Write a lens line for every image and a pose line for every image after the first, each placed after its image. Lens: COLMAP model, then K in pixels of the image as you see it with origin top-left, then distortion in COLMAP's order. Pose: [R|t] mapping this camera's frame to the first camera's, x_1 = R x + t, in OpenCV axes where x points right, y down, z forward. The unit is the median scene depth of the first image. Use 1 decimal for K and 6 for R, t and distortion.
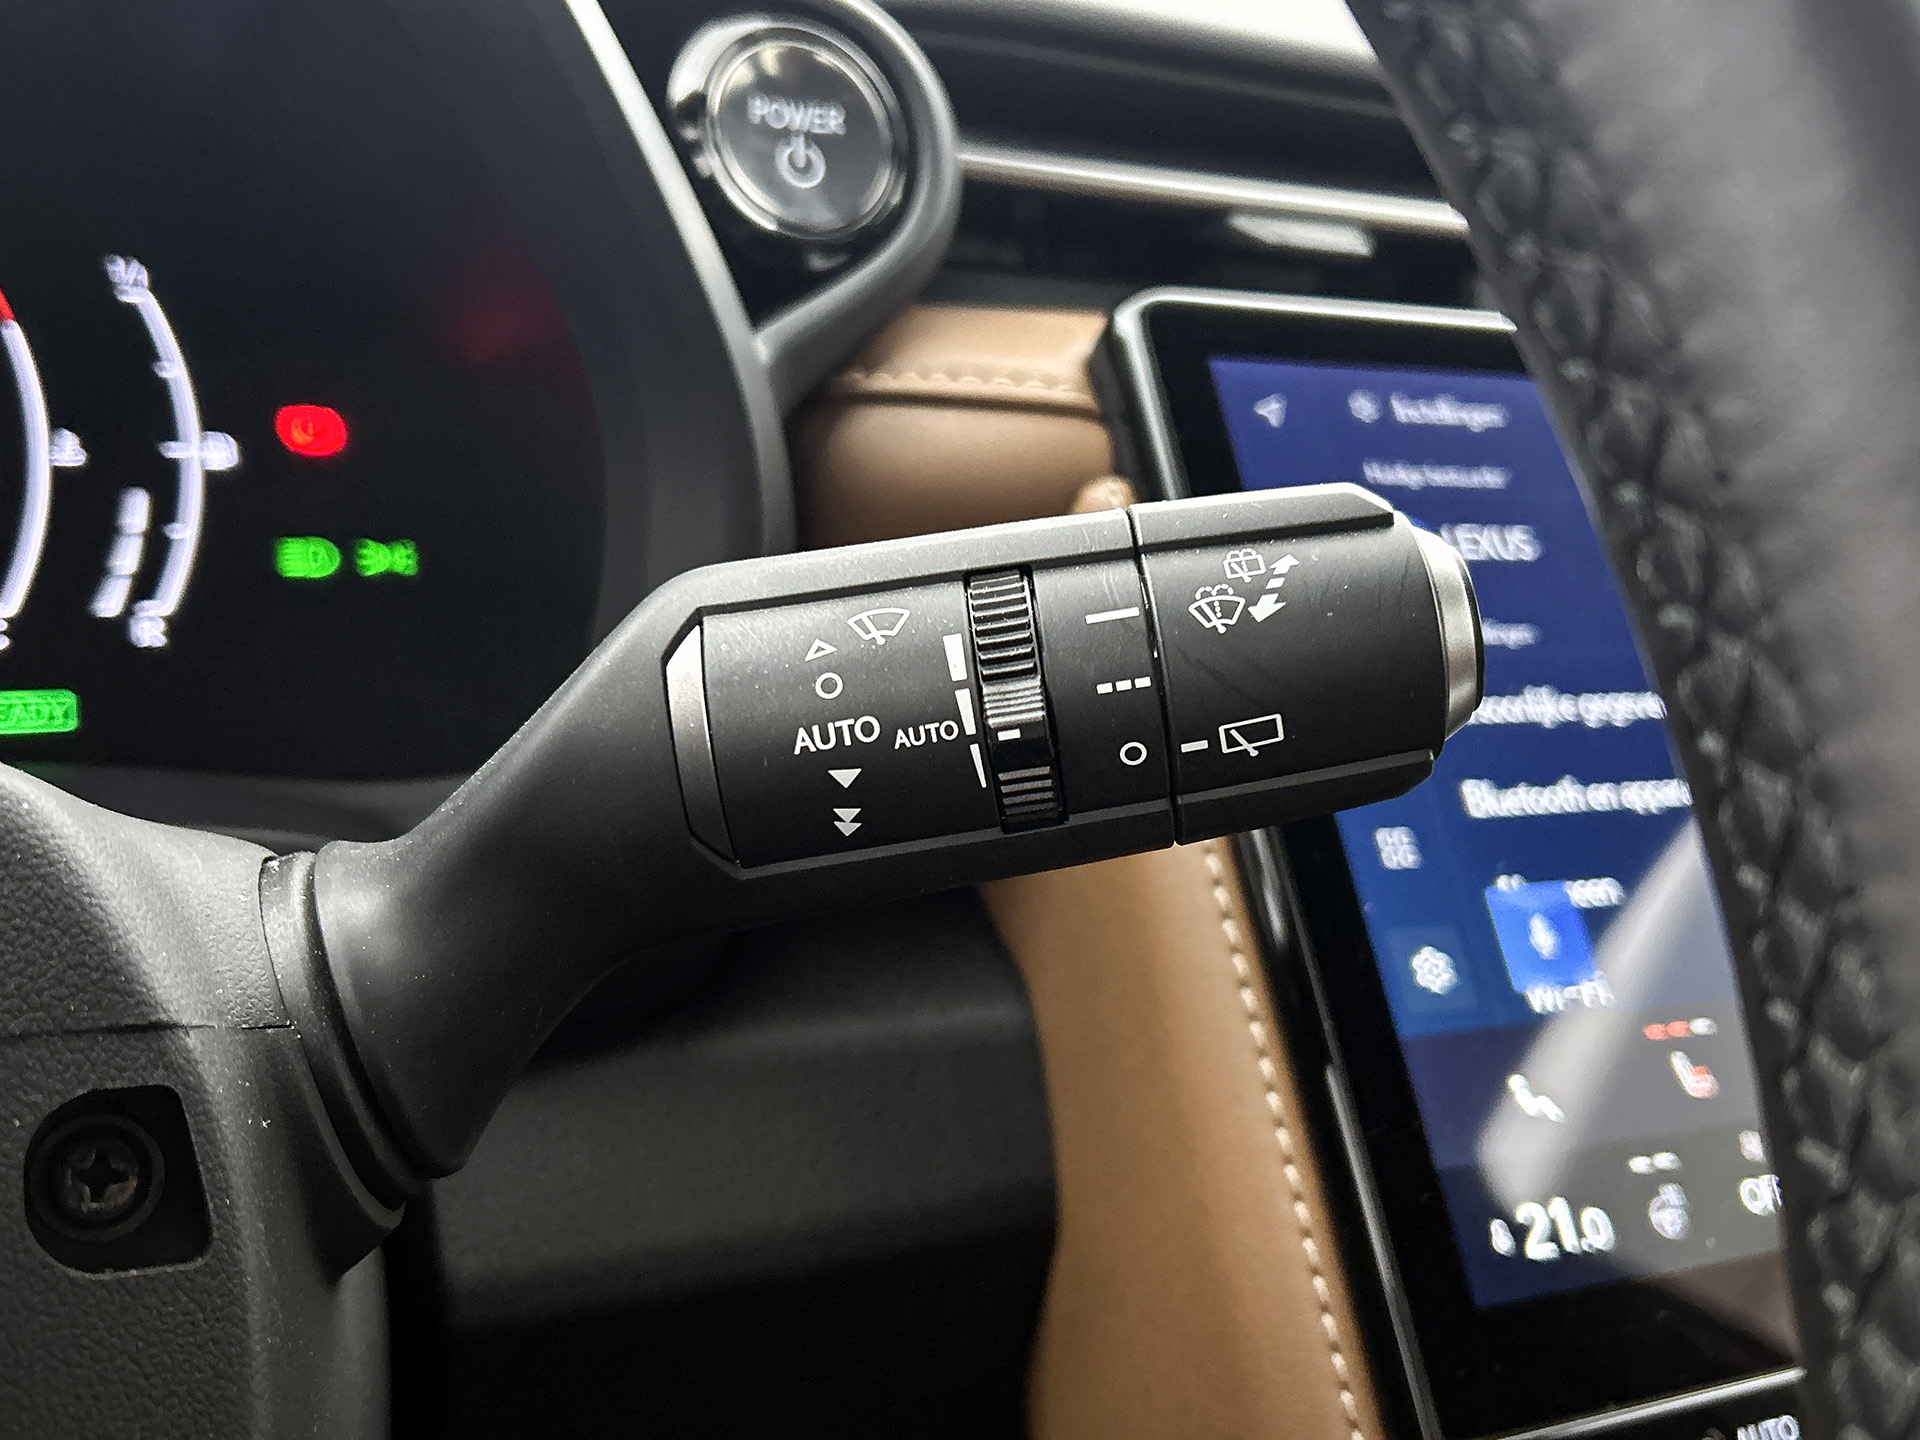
lens RADIAL K [[1956.2, 0, 933.4], [0, 1956.2, 720.3], [0, 0, 1]] dist [0.002281, -0.020136]
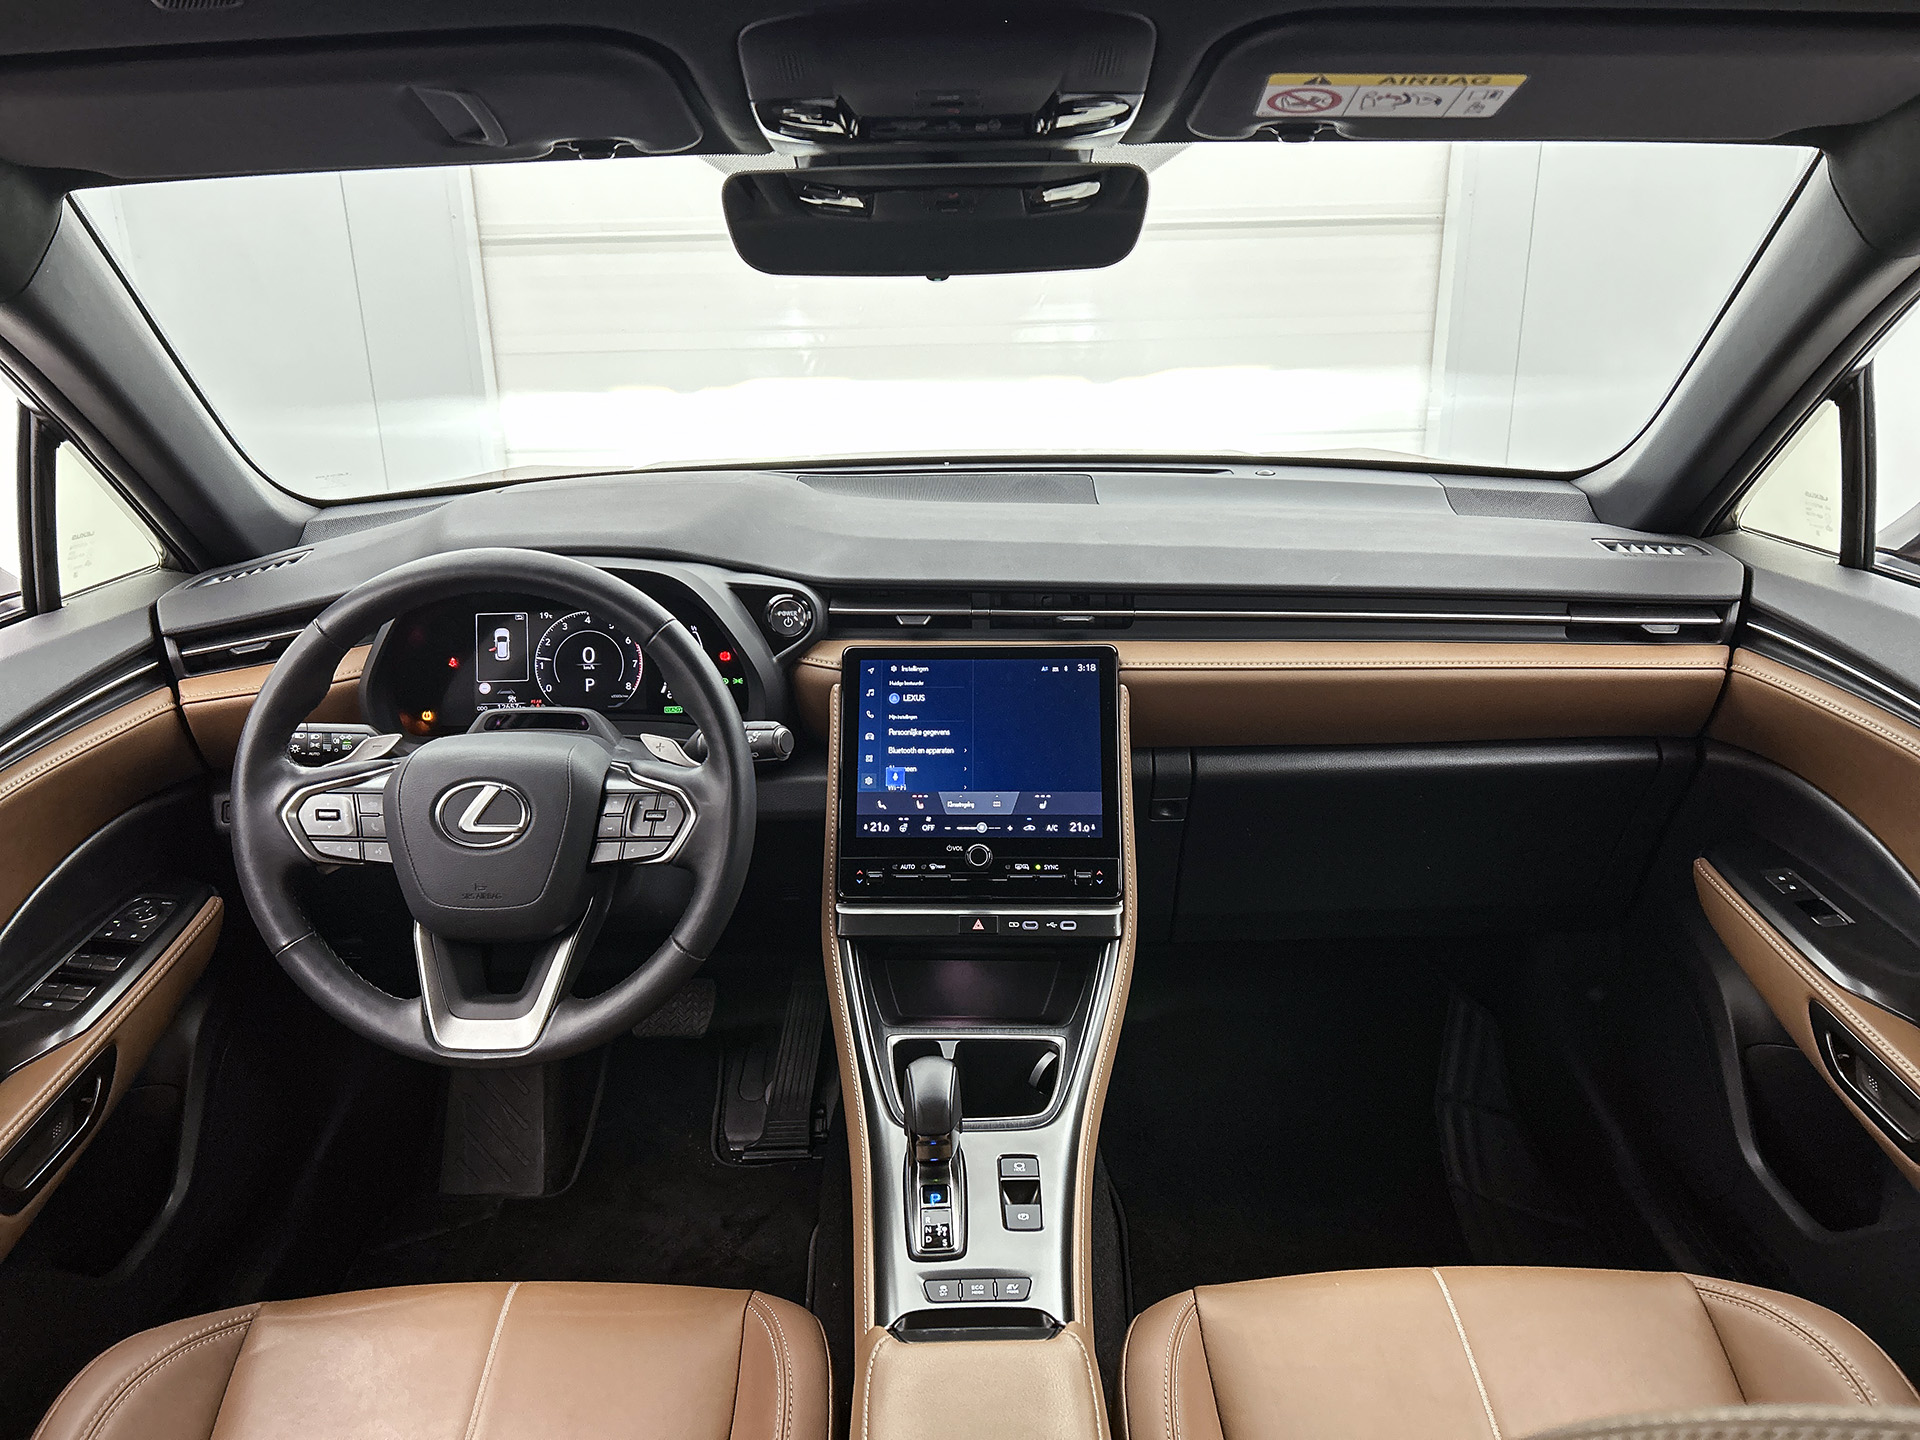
lens RADIAL K [[1432.1, 0, 949.1], [0, 1432.1, 716.9], [0, 0, 1]] dist [0.103321, -0.206351]
pose [[0.885494, 0.093393, -0.455169, 2.151833], [-0.017225, 0.985517, 0.168701, -0.699671], [0.464332, -0.141543, 0.874278, -2.299177]]
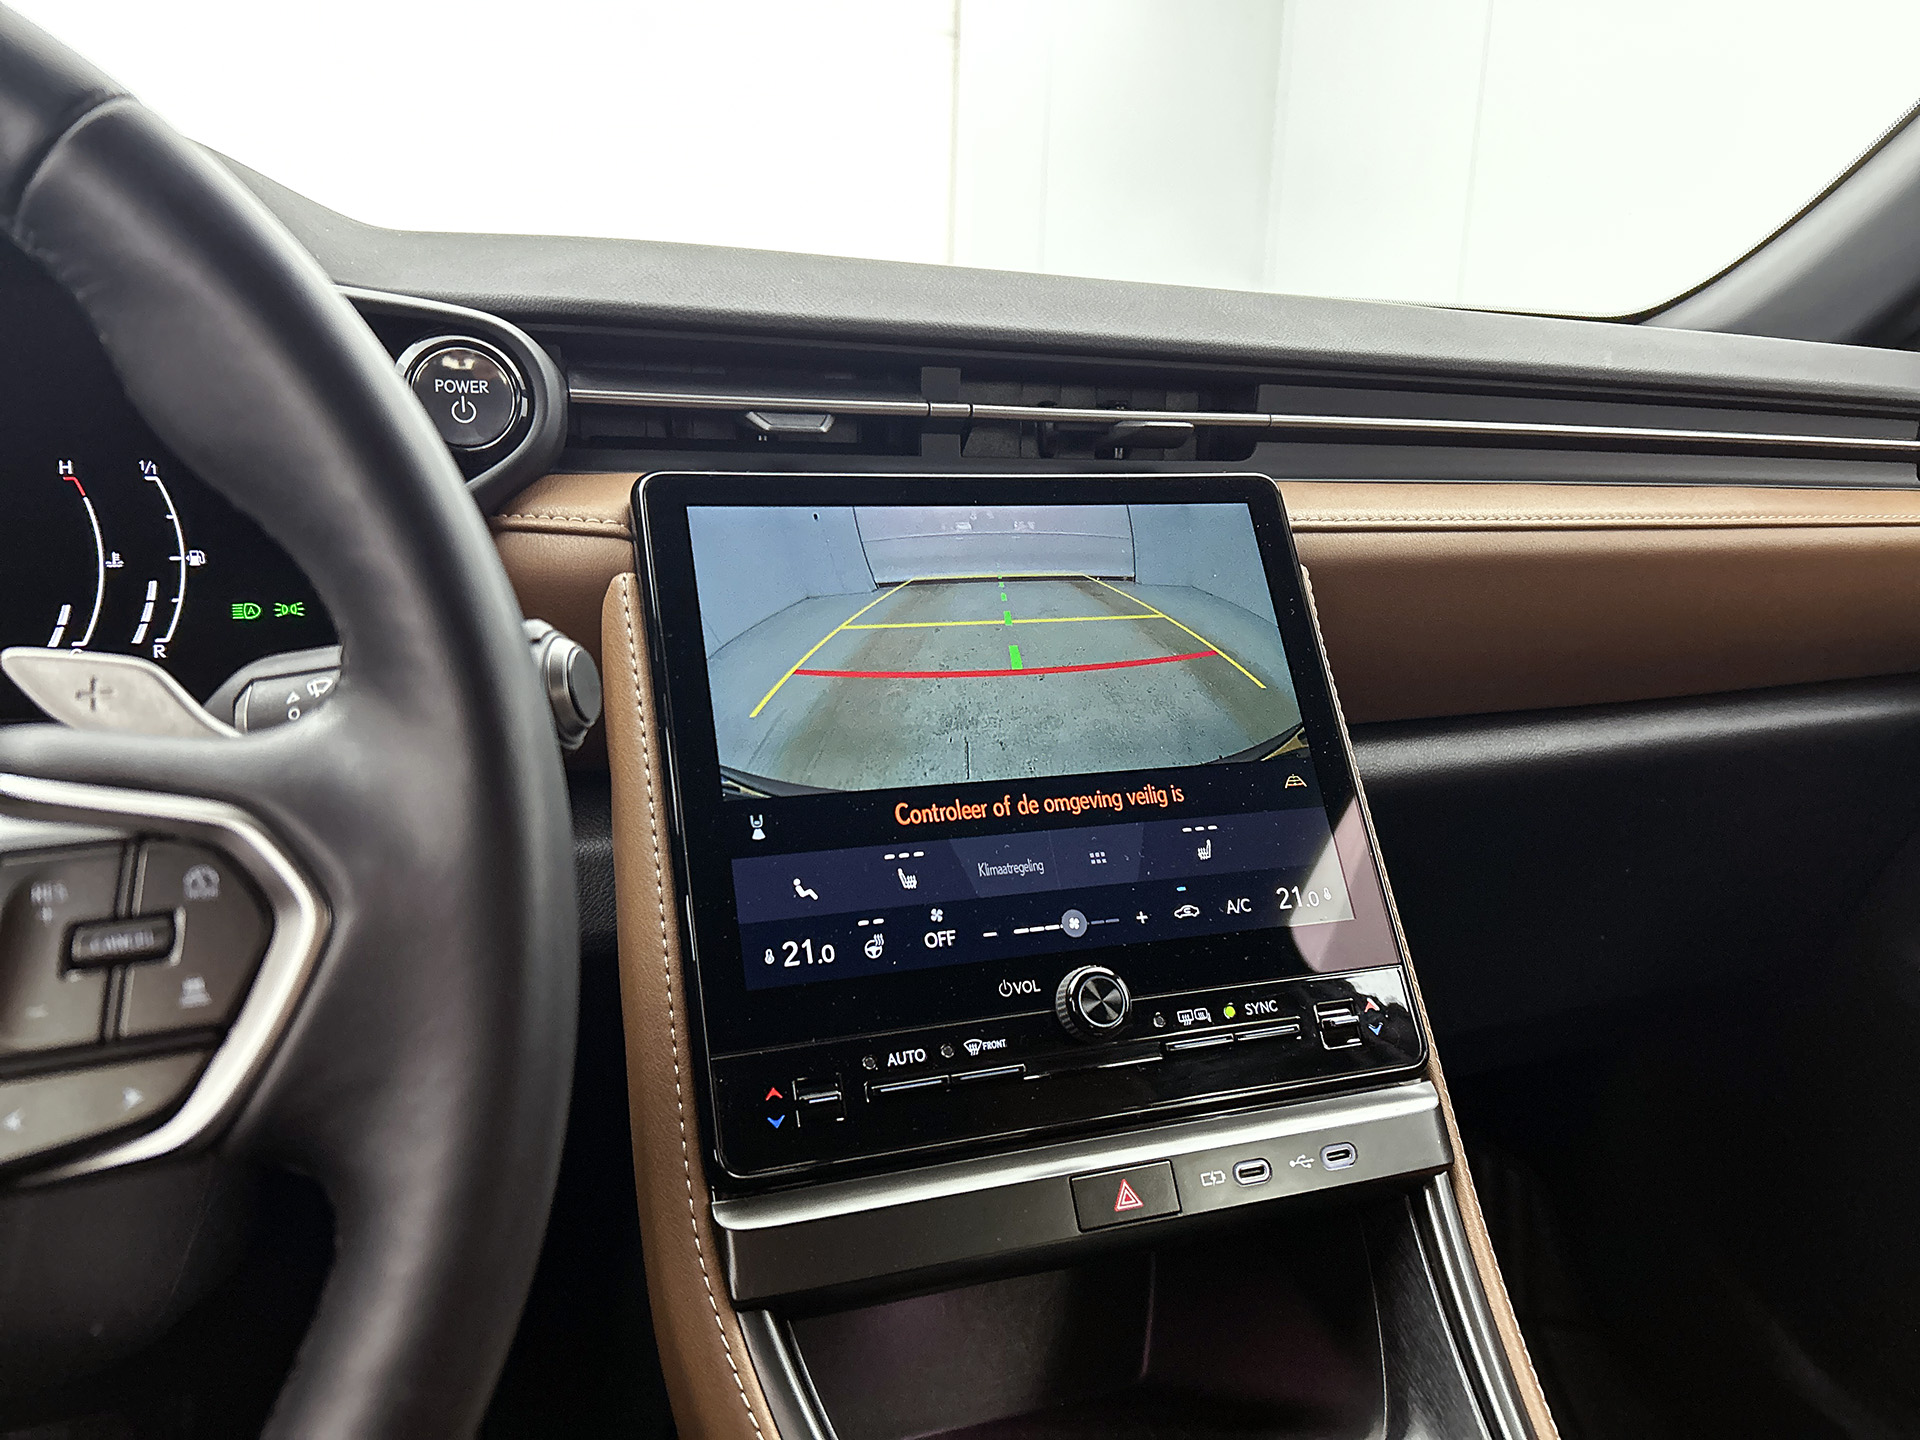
lens RADIAL K [[1432.1, 0, 949.1], [0, 1432.1, 716.9], [0, 0, 1]] dist [0.103321, -0.206351]
pose [[0.995761, 0.000895, -0.091979, 0.539934], [0.005739, 0.997400, 0.071834, -0.081360], [0.091804, -0.072057, 0.993167, -0.400599]]
